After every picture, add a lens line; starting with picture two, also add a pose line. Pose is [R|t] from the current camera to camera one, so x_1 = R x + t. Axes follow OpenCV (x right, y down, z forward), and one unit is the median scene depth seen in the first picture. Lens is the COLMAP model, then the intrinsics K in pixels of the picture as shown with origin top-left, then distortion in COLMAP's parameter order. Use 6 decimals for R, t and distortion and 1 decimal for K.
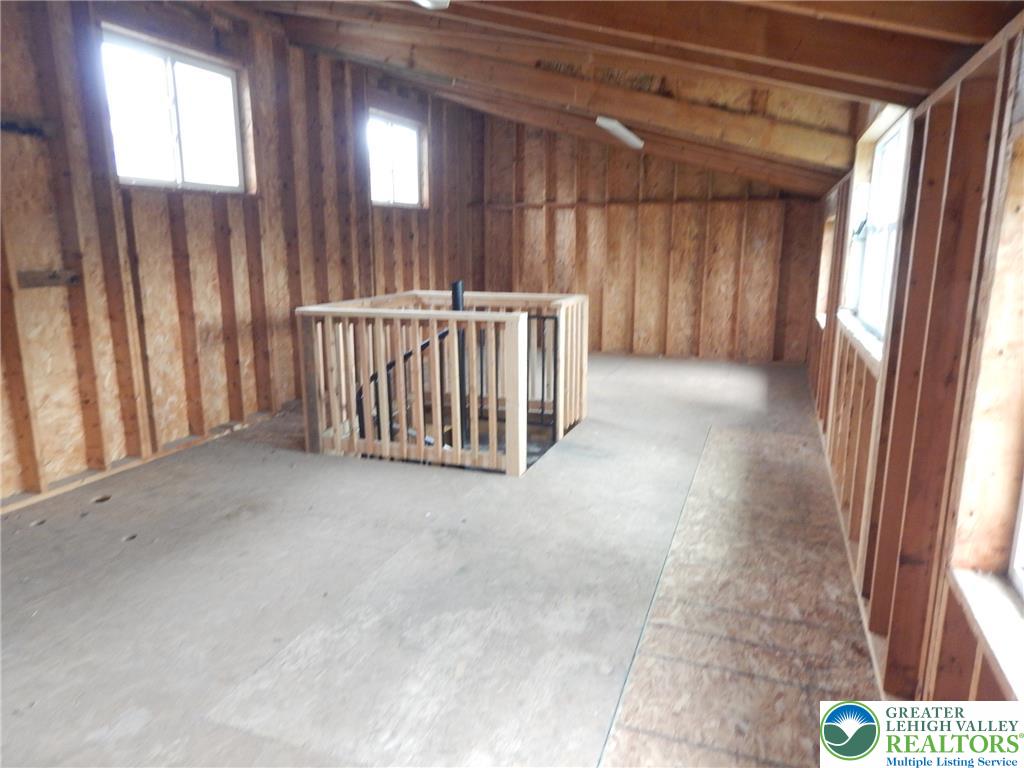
lens RADIAL K [[686.3, 0, 518.5], [0, 686.3, 376.9], [0, 0, 1]] dist [0.019259, -0.001320]
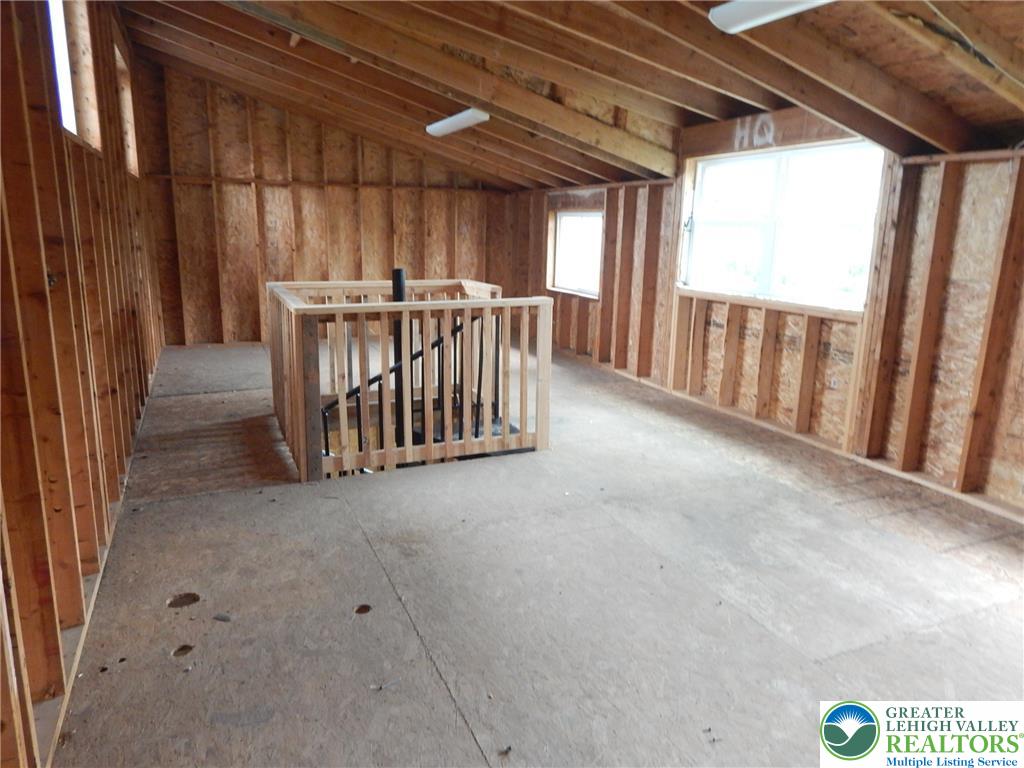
lens RADIAL K [[686.3, 0, 518.5], [0, 686.3, 376.9], [0, 0, 1]] dist [0.019259, -0.001320]
pose [[0.719726, -0.135157, 0.680975, -0.692127], [0.116044, 0.990488, 0.073940, -0.048066], [-0.684491, 0.025807, 0.728564, 0.228845]]
